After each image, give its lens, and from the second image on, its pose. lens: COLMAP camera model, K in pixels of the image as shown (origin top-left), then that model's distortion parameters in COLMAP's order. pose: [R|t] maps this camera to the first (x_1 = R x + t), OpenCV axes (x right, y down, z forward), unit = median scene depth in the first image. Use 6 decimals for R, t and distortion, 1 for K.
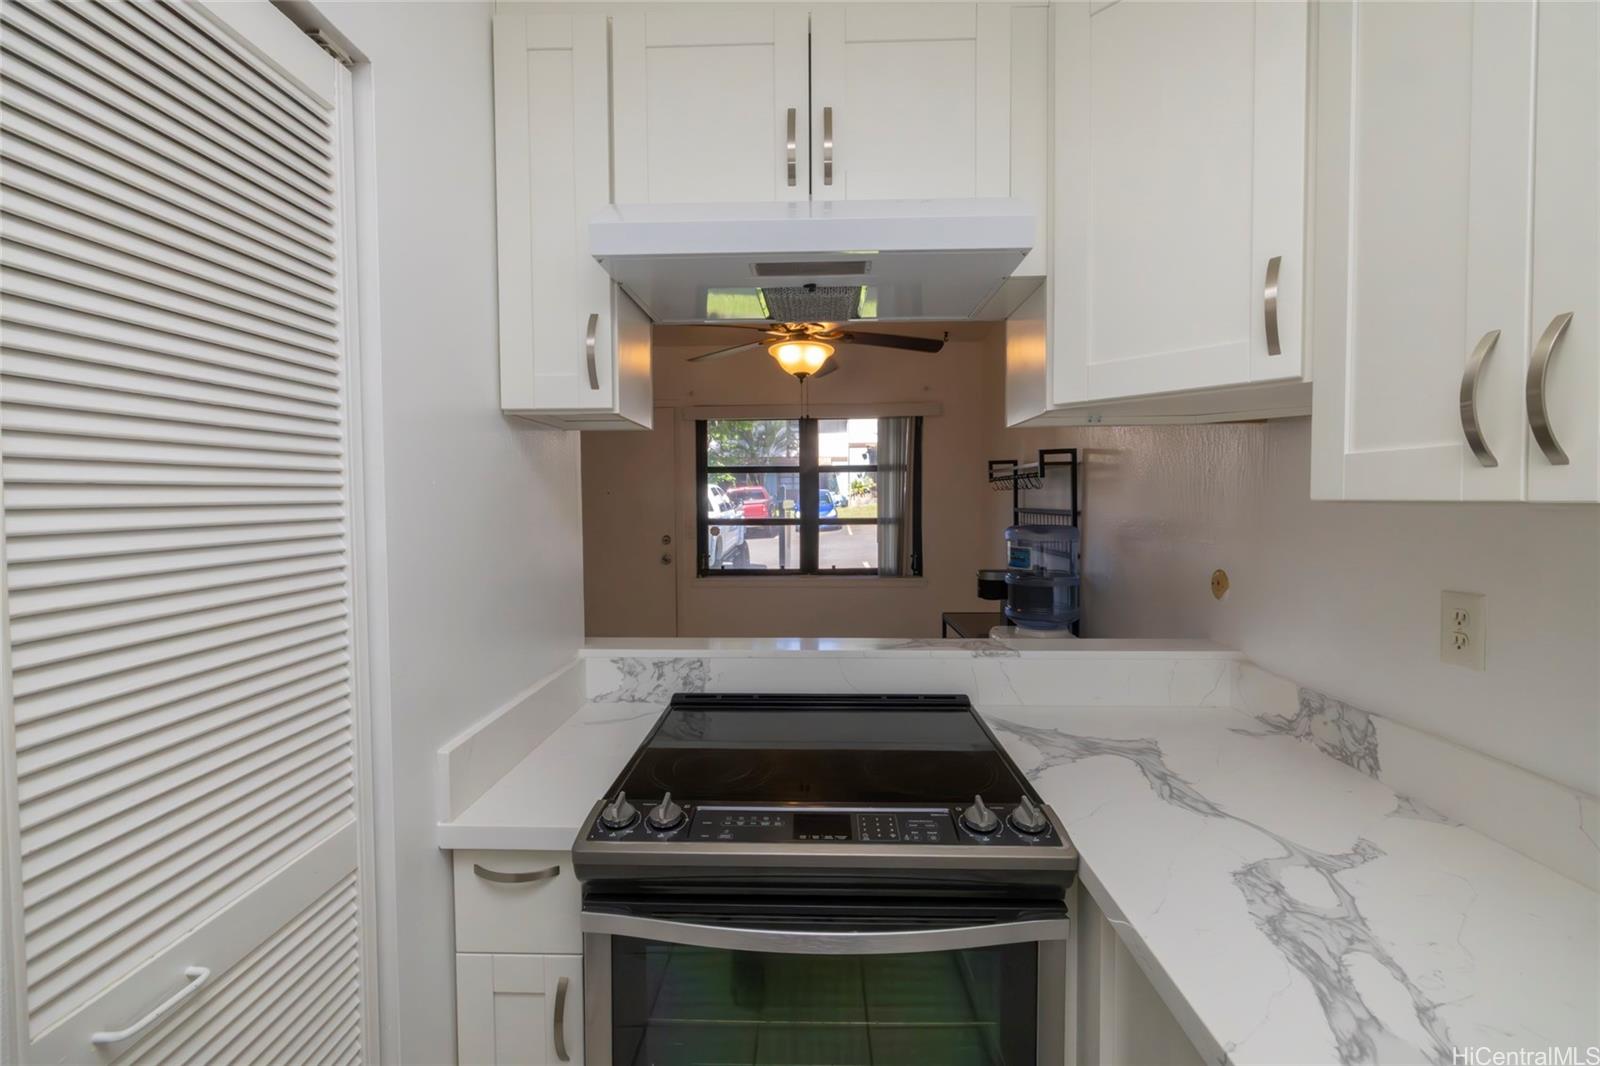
lens RADIAL K [[662.6, 0, 799.0], [0, 662.6, 524.9], [0, 0, 1]] dist [-0.001600, -0.000762]
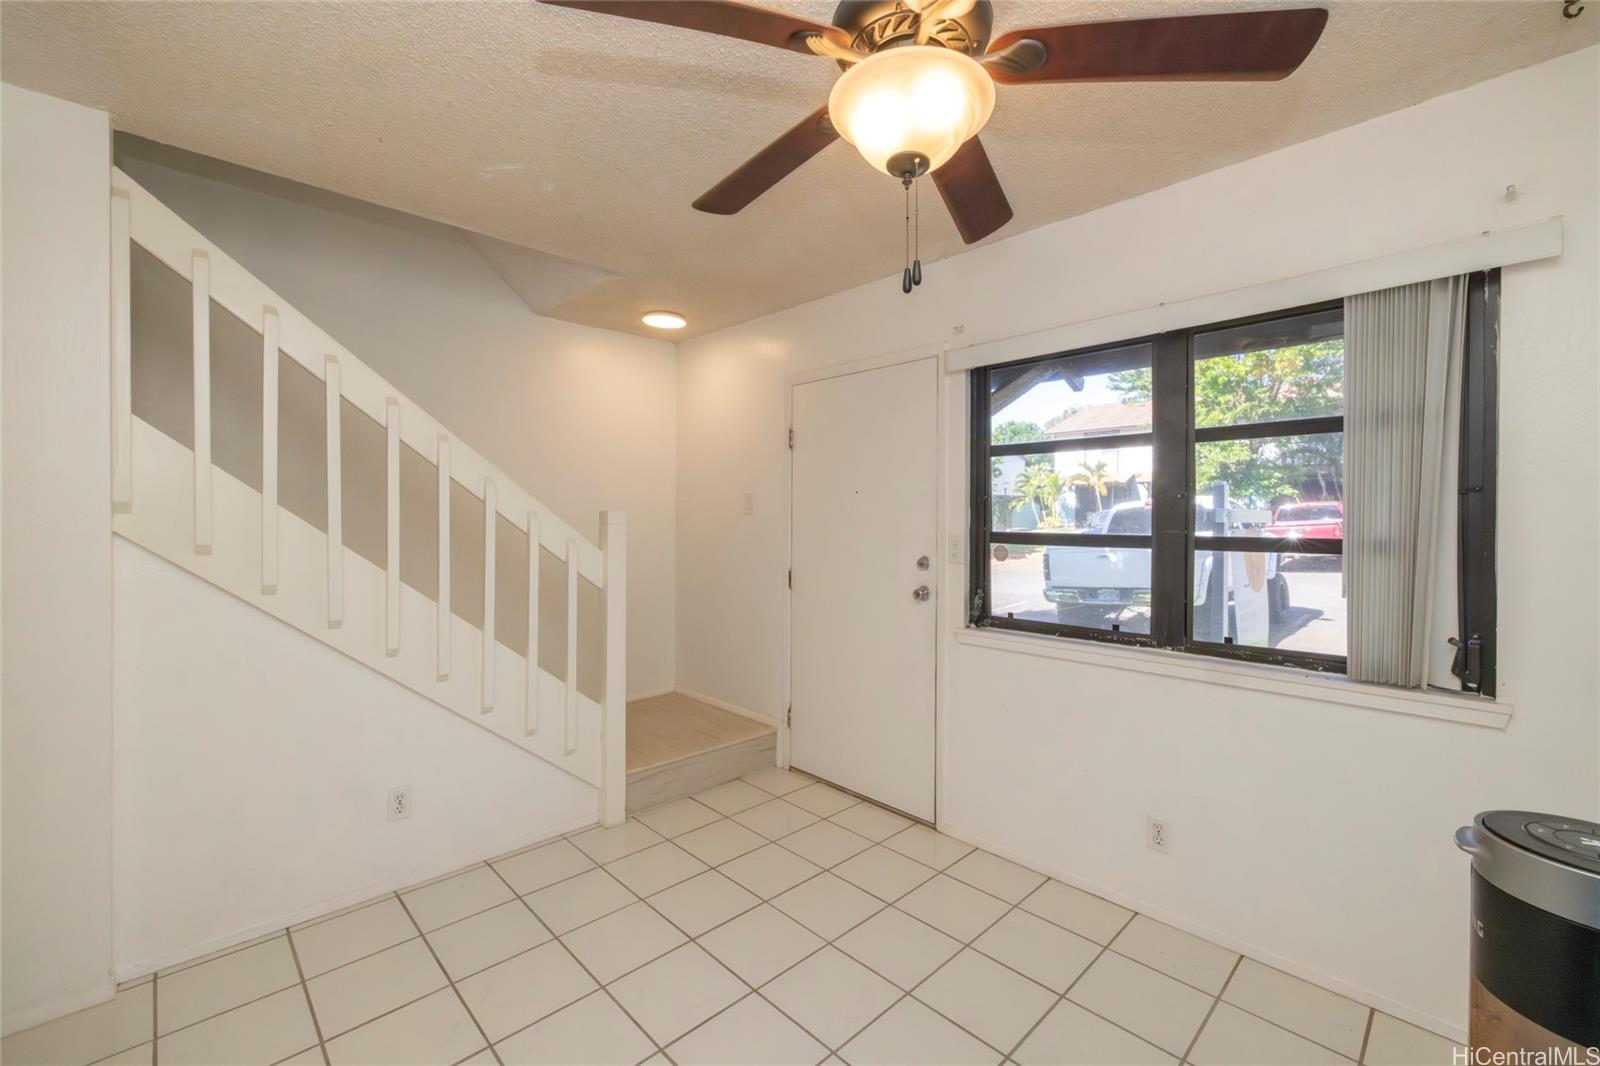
lens RADIAL K [[662.6, 0, 799.0], [0, 662.6, 524.9], [0, 0, 1]] dist [-0.001600, -0.000762]
pose [[0.722220, 0.014076, -0.691520, 0.156933], [-0.033626, 0.999325, -0.014777, -0.001022], [0.690846, 0.033925, 0.722206, 0.451443]]
